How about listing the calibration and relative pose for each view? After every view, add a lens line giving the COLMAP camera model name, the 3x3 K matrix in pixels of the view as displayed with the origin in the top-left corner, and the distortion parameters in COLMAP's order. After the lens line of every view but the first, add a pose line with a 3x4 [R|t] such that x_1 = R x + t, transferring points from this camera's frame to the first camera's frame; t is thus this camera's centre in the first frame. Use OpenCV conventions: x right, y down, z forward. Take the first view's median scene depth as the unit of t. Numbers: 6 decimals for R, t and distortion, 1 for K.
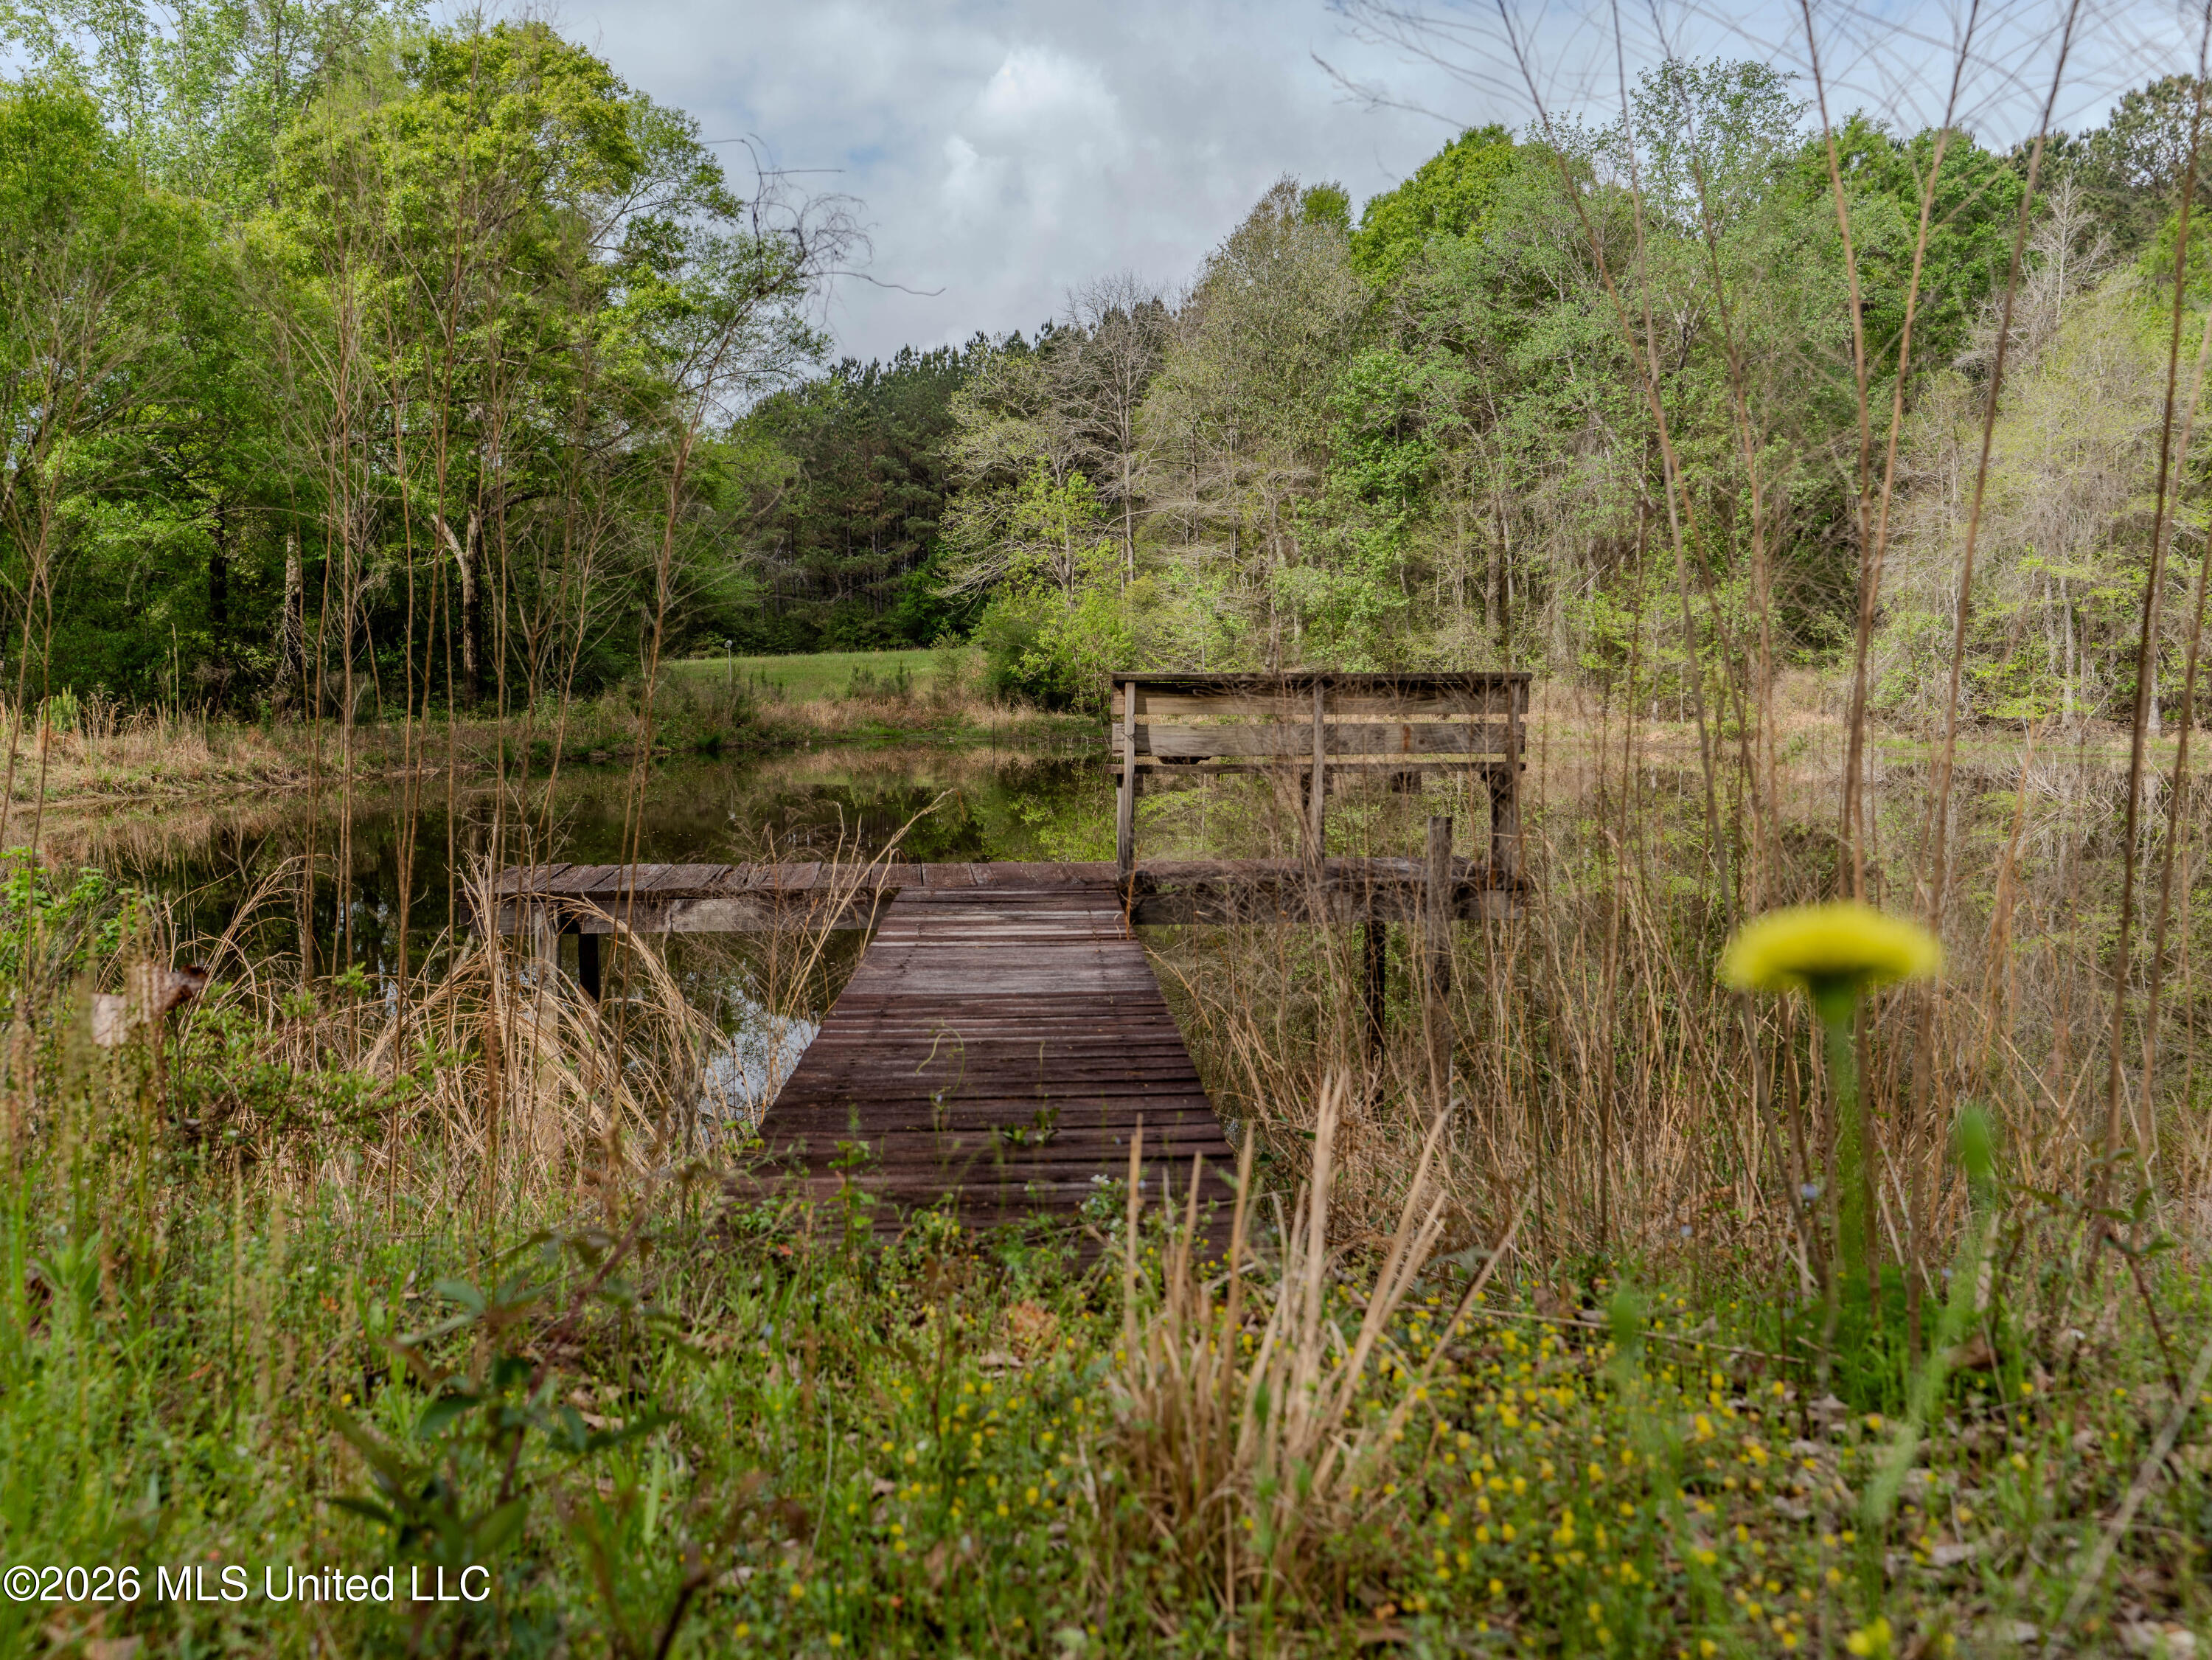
lens RADIAL K [[1836.1, 0, 1106.0], [0, 1836.1, 830.0], [0, 0, 1]] dist [0.004652, -0.002931]
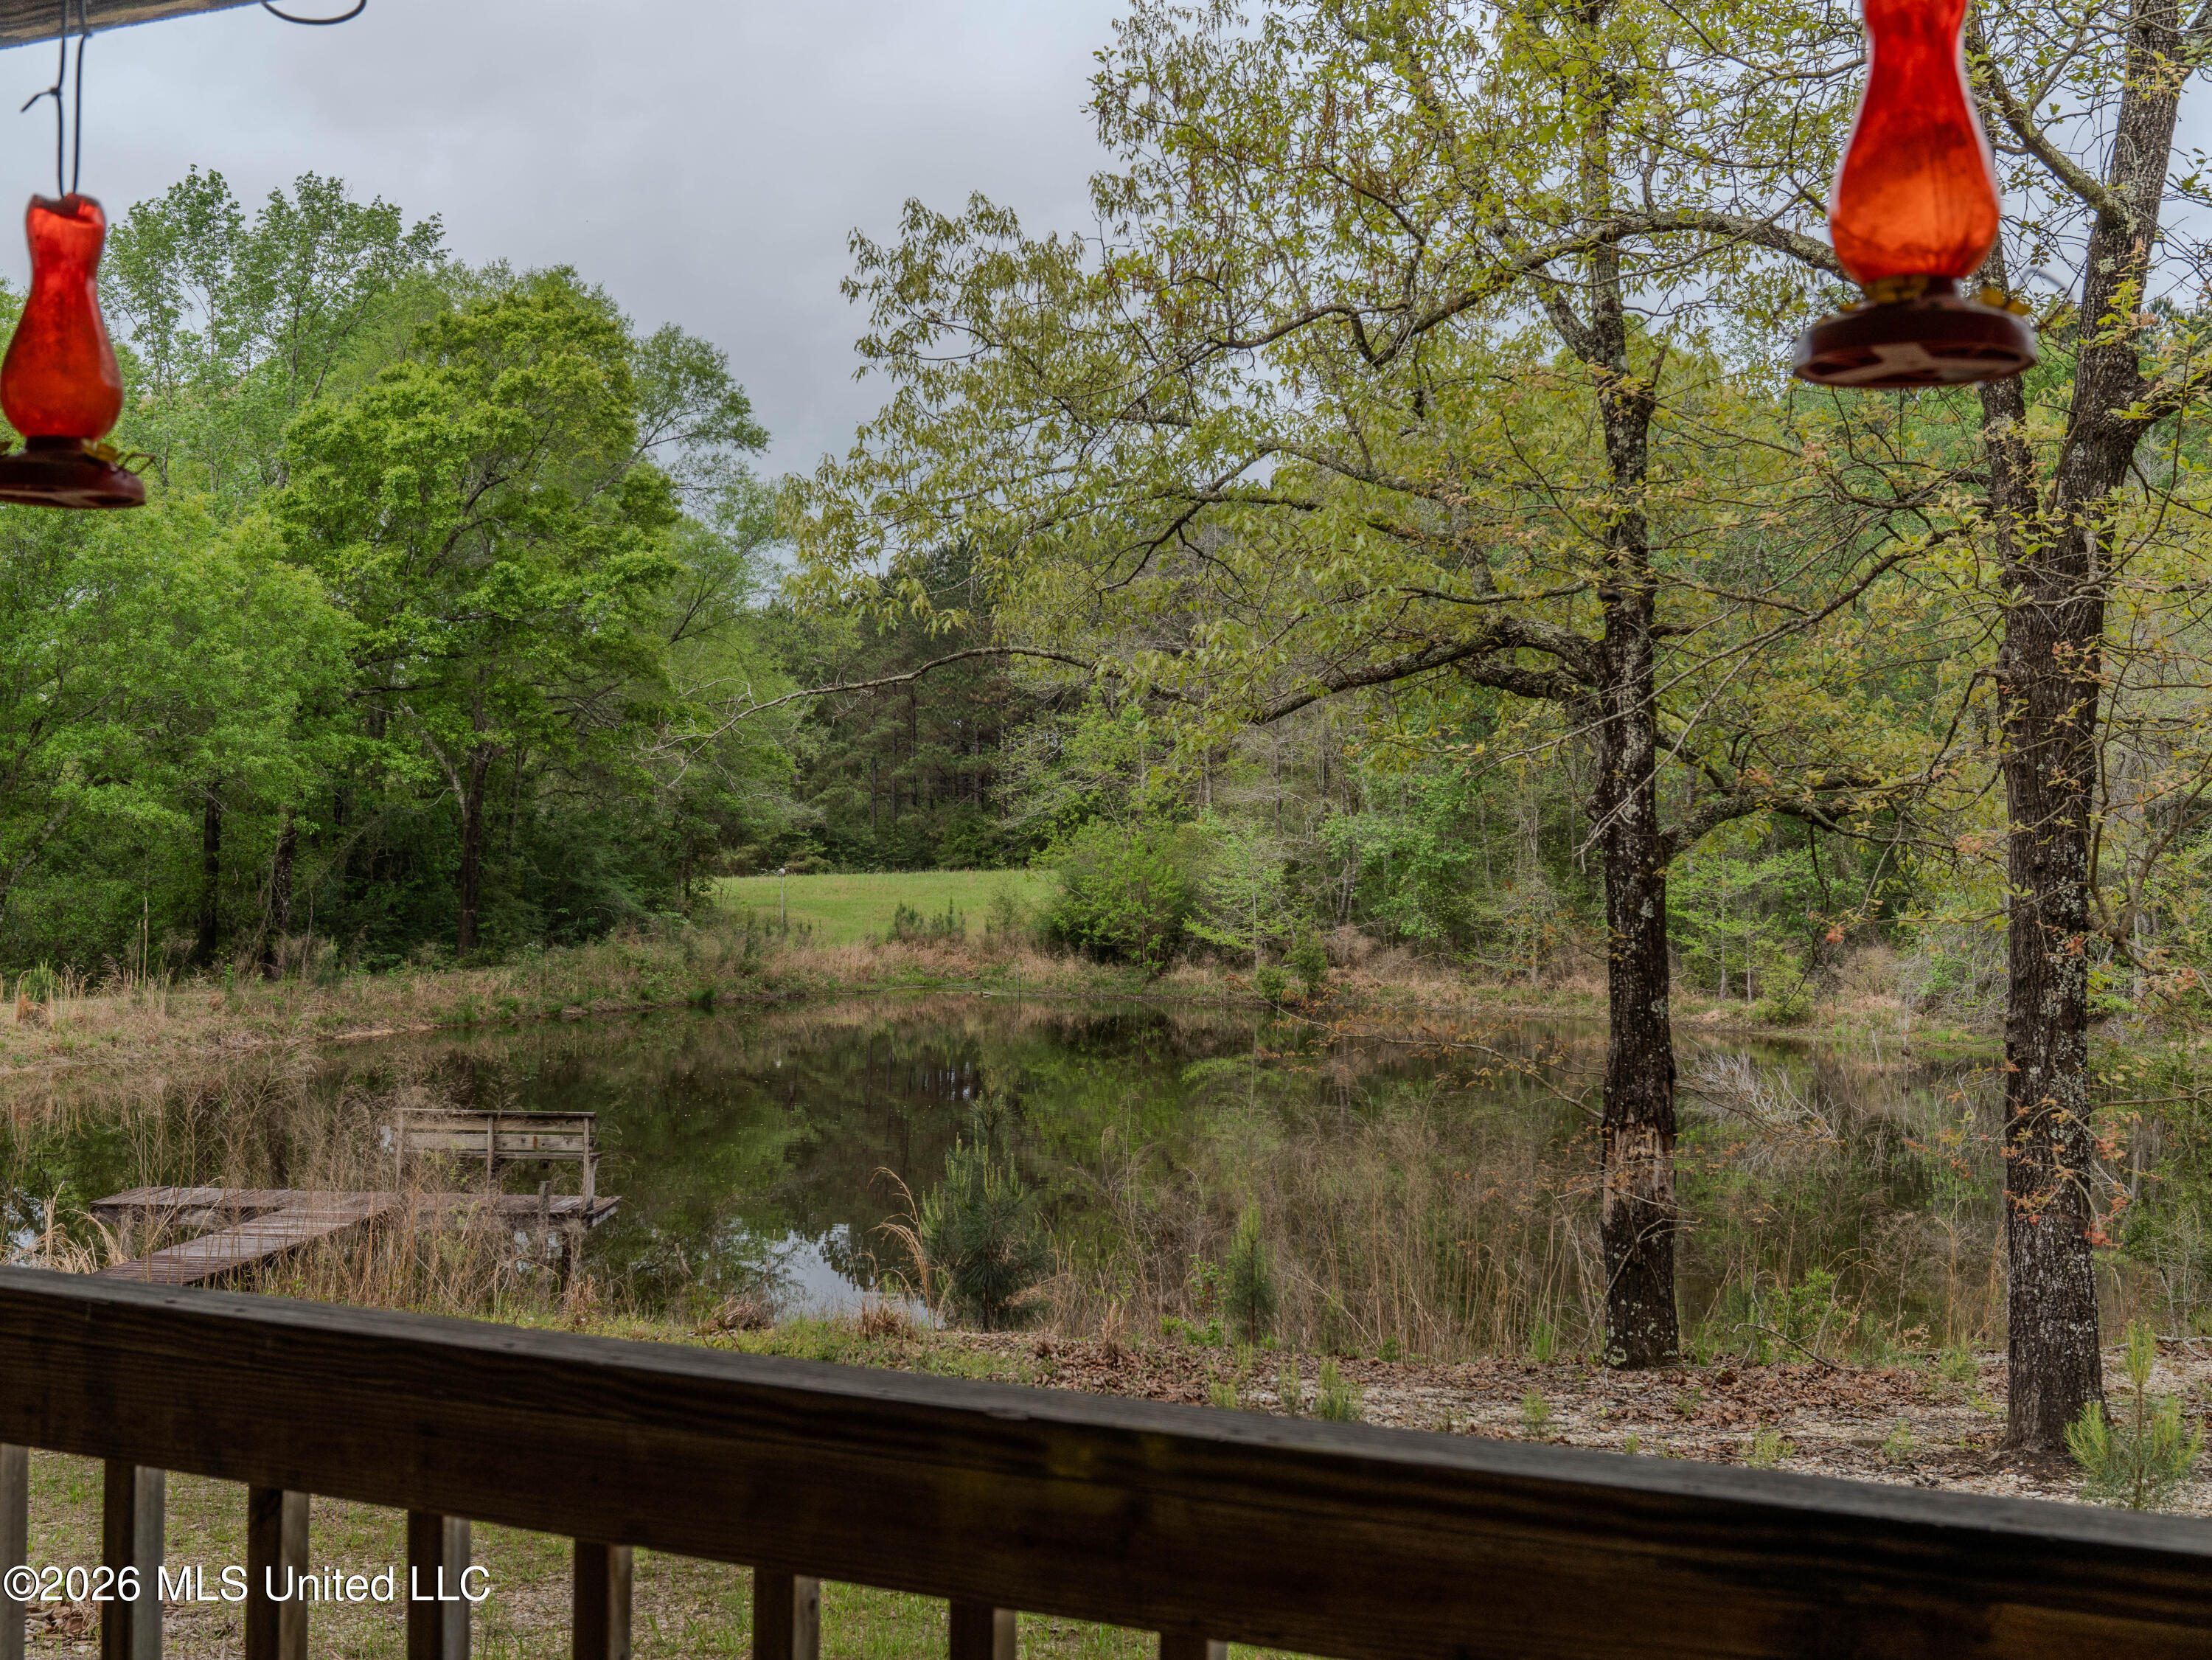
lens RADIAL K [[2327.8, 0, 1106.0], [0, 2327.8, 830.0], [0, 0, 1]] dist [-0.016197, -0.011231]
pose [[0.994162, 0.016947, -0.106555, 0.146686], [-0.027912, 0.994365, -0.102270, -0.020345], [0.104221, 0.104647, 0.989033, -0.217258]]
